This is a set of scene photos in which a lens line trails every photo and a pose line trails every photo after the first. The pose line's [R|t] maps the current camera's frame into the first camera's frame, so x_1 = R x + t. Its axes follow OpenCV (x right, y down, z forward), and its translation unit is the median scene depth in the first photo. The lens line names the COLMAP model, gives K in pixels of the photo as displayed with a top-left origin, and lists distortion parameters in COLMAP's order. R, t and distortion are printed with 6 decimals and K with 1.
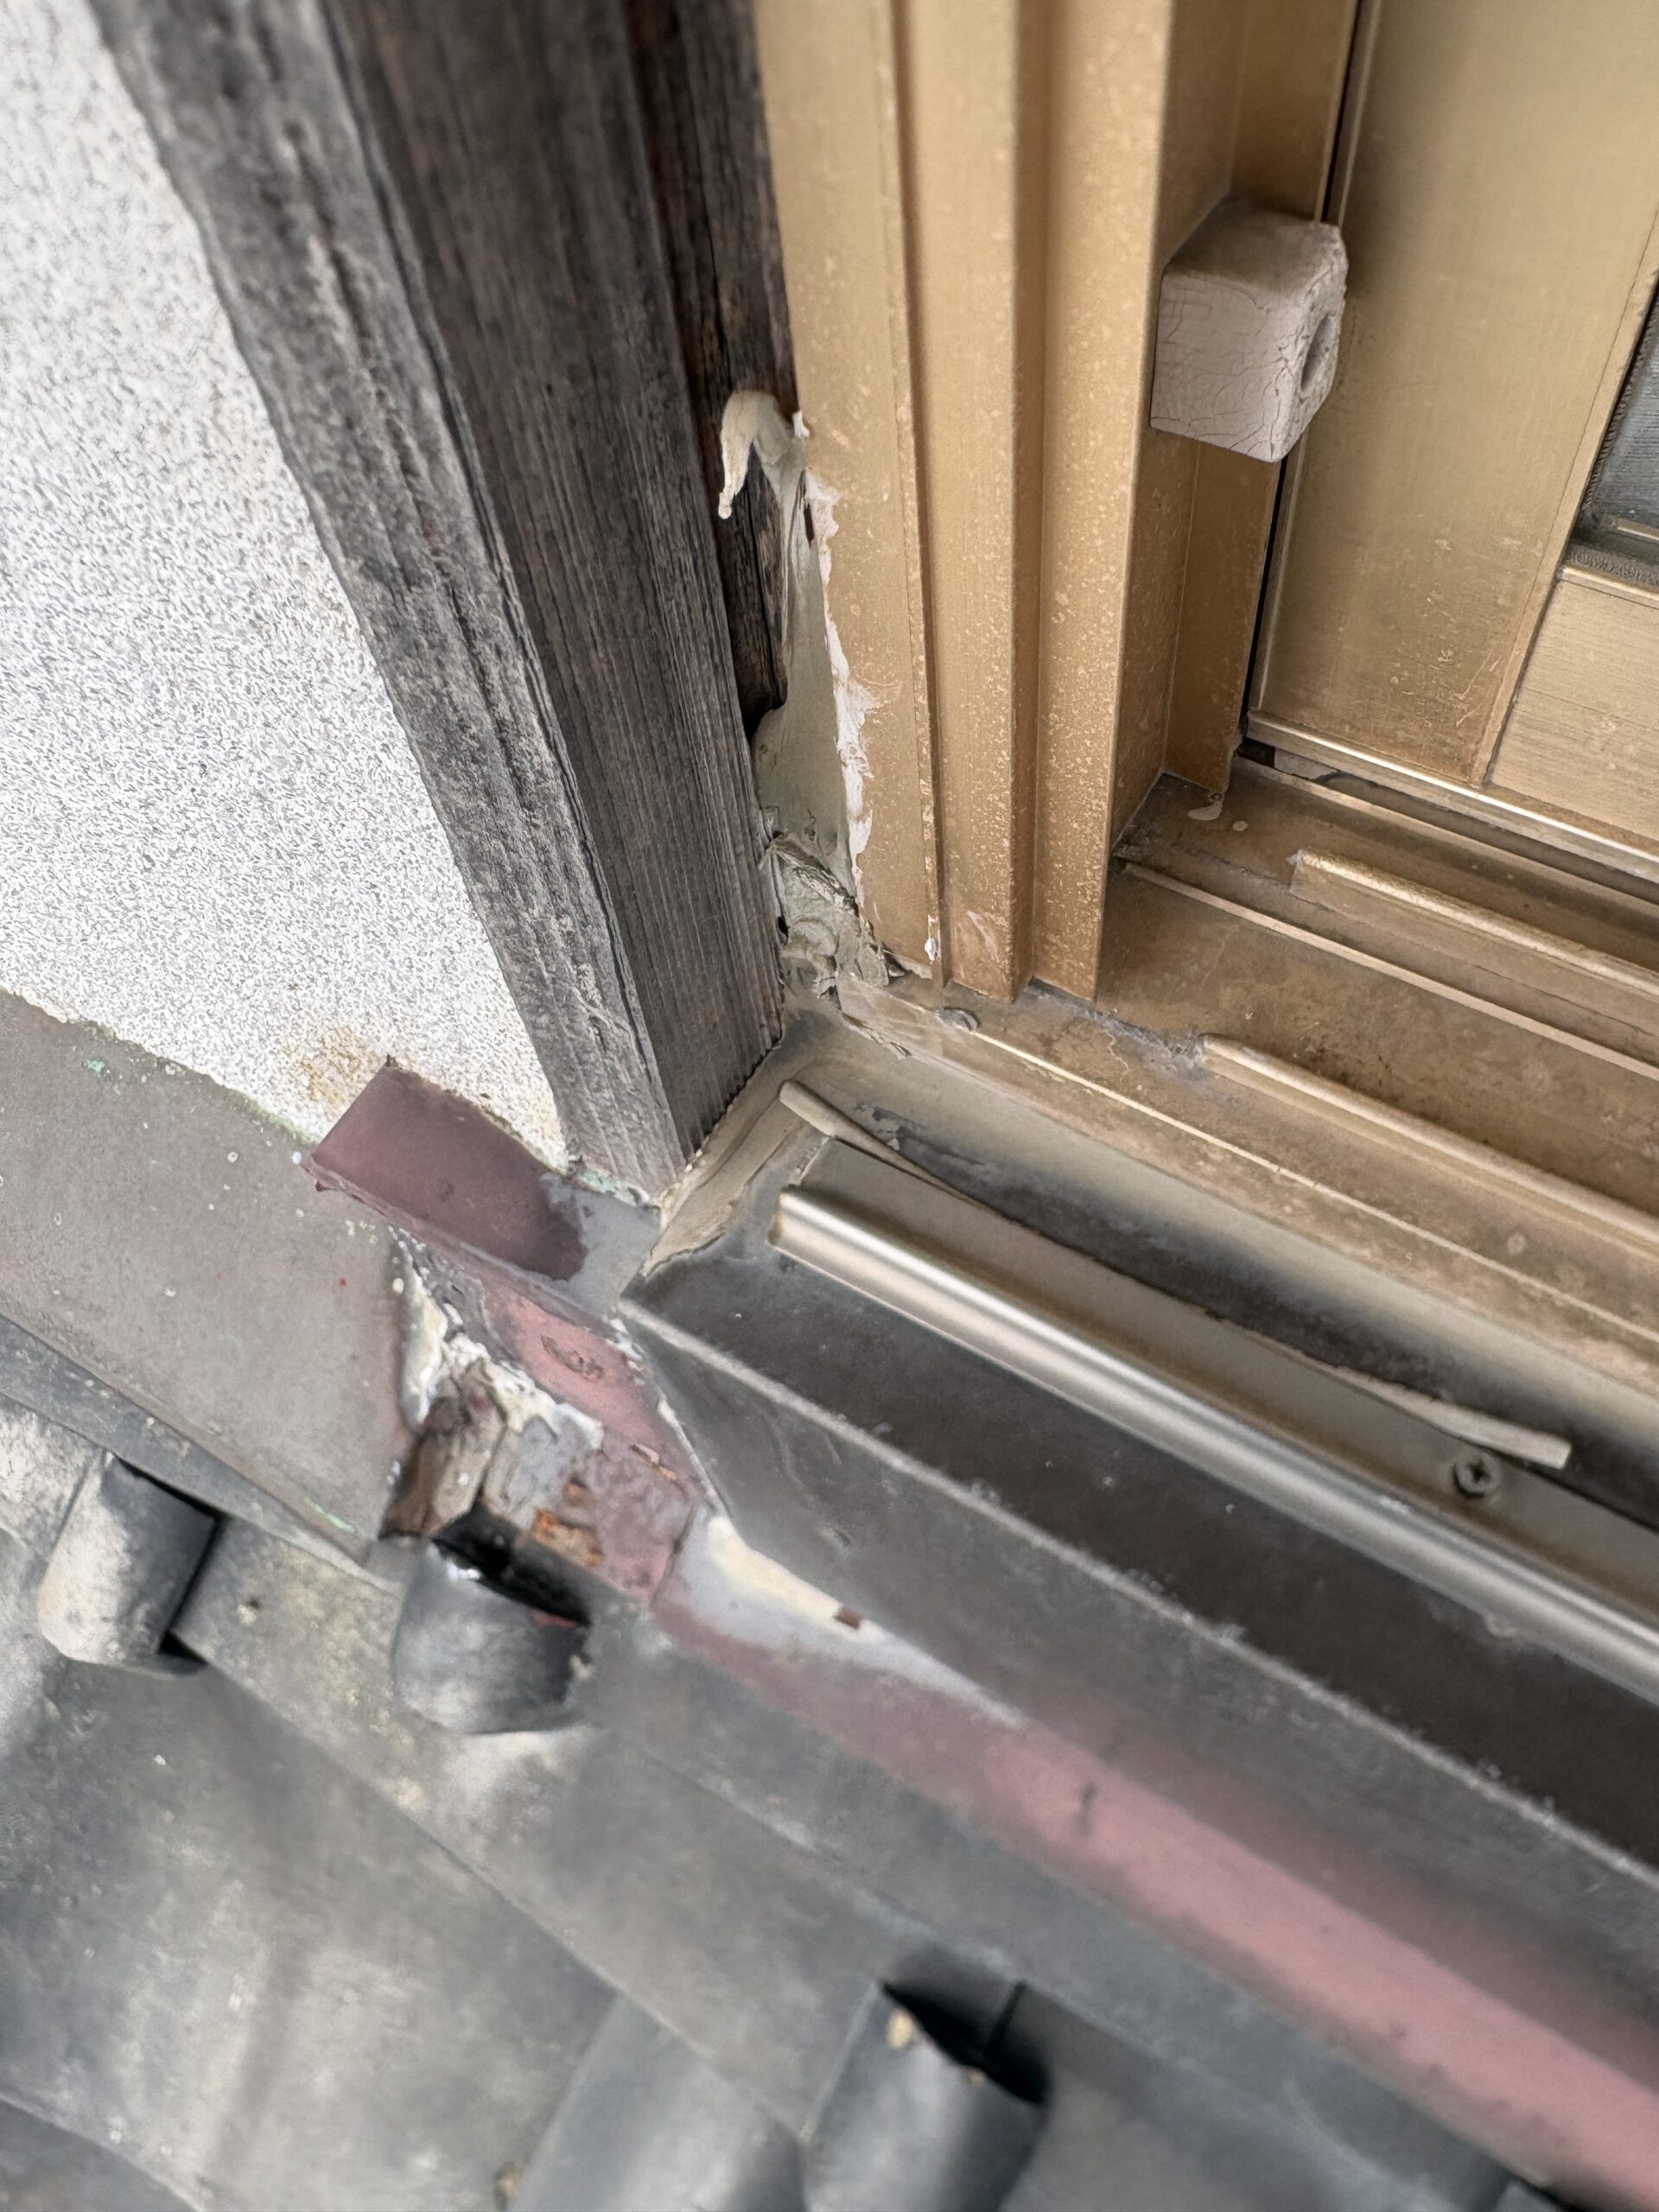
lens RADIAL K [[1664.4, 0, 829.5], [0, 1664.4, 1106.0], [0, 0, 1]] dist [0.035689, -0.003080]
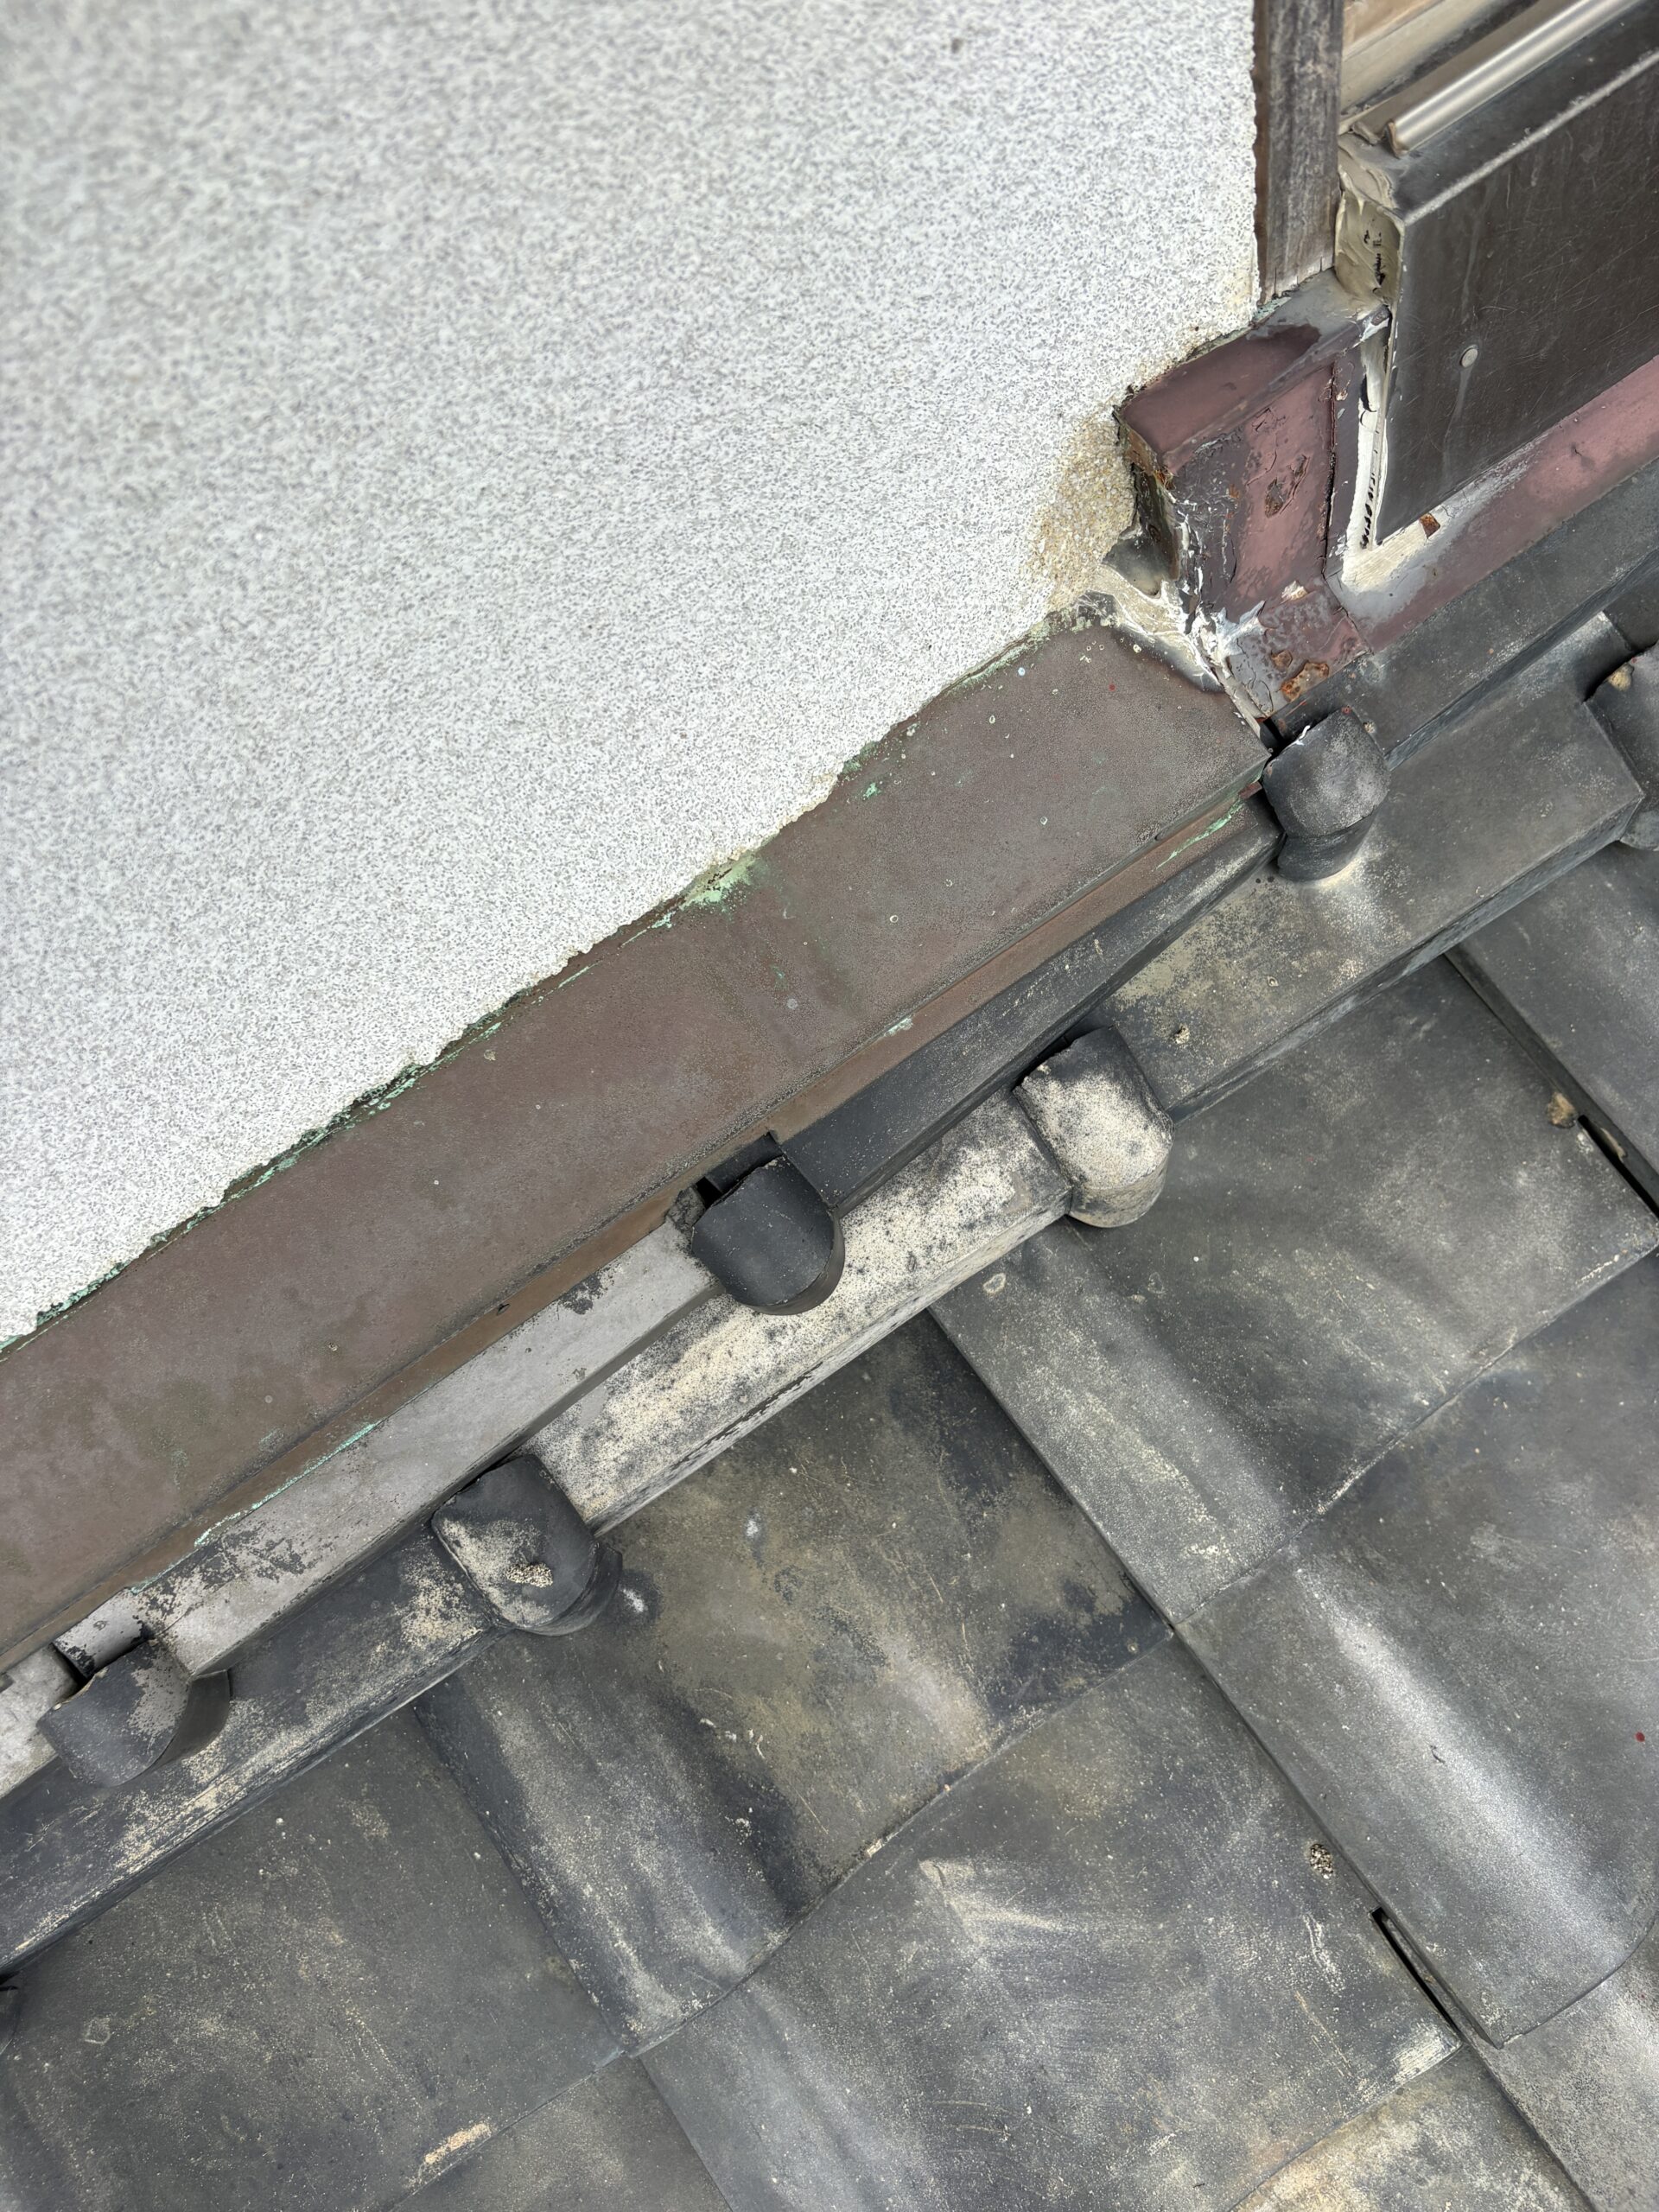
lens RADIAL K [[1671.3, 0, 829.5], [0, 1671.3, 1106.0], [0, 0, 1]] dist [0.000241, -0.000072]
pose [[0.444006, -0.800421, 0.402722, -1.246643], [0.841784, 0.526624, 0.118602, -0.080980], [-0.307015, 0.286345, 0.907606, -0.144167]]
